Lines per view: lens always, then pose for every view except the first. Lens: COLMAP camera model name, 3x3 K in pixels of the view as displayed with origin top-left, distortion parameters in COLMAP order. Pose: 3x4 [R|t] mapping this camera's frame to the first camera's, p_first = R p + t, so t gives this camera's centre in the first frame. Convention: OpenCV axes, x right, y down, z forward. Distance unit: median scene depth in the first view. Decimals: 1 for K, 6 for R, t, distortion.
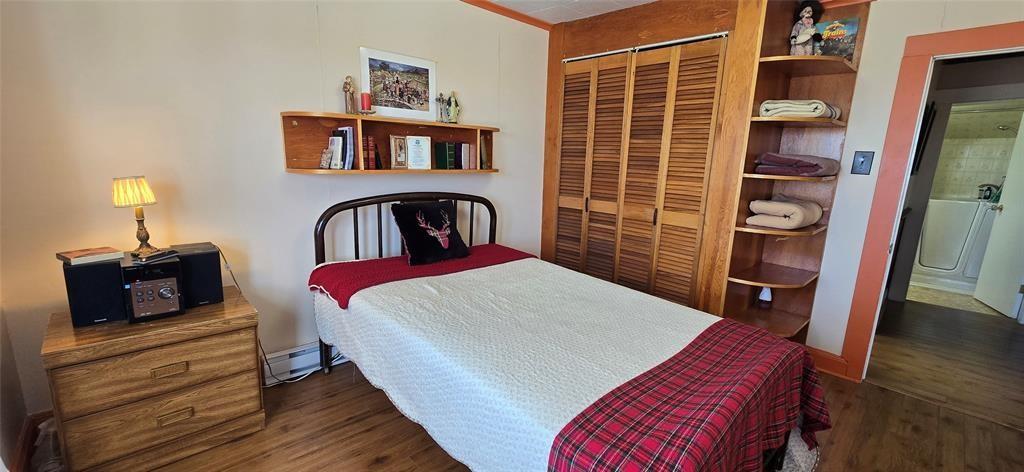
lens RADIAL K [[416.2, 0, 513.4], [0, 416.2, 233.1], [0, 0, 1]] dist [-0.000894, -0.000294]
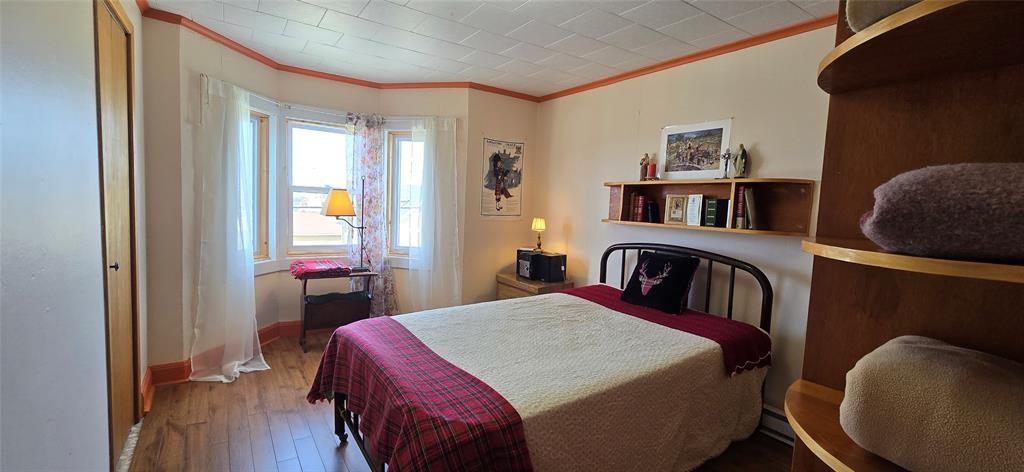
lens RADIAL K [[416.2, 0, 512.4], [0, 416.2, 236.2], [0, 0, 1]] dist [-0.000894, -0.000294]
pose [[-0.131629, 0.029398, -0.990863, 0.894264], [-0.238292, 0.969313, 0.060414, -0.088454], [0.962232, 0.244067, -0.120584, 0.734769]]
